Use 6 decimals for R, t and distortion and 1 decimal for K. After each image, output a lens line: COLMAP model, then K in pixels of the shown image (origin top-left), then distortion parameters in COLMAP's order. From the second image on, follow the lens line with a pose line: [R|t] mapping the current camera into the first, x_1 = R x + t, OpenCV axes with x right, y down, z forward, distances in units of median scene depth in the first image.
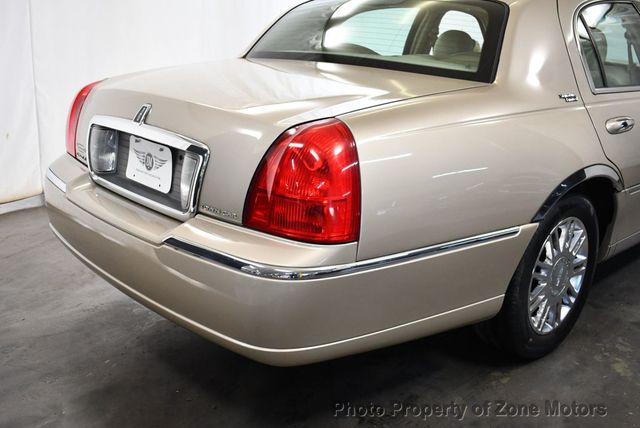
lens RADIAL K [[641.1, 0, 320.0], [0, 641.1, 214.0], [0, 0, 1]] dist [-0.098224, -0.002498]
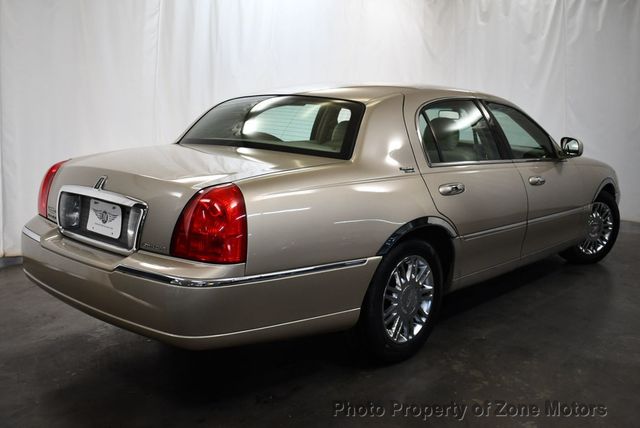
lens RADIAL K [[641.1, 0, 320.0], [0, 641.1, 214.0], [0, 0, 1]] dist [-0.098224, -0.002498]
pose [[0.996410, -0.010653, 0.083983, 0.079825], [0.021317, 0.991658, -0.127122, 0.091580], [-0.081929, 0.128456, 0.988325, -0.386758]]
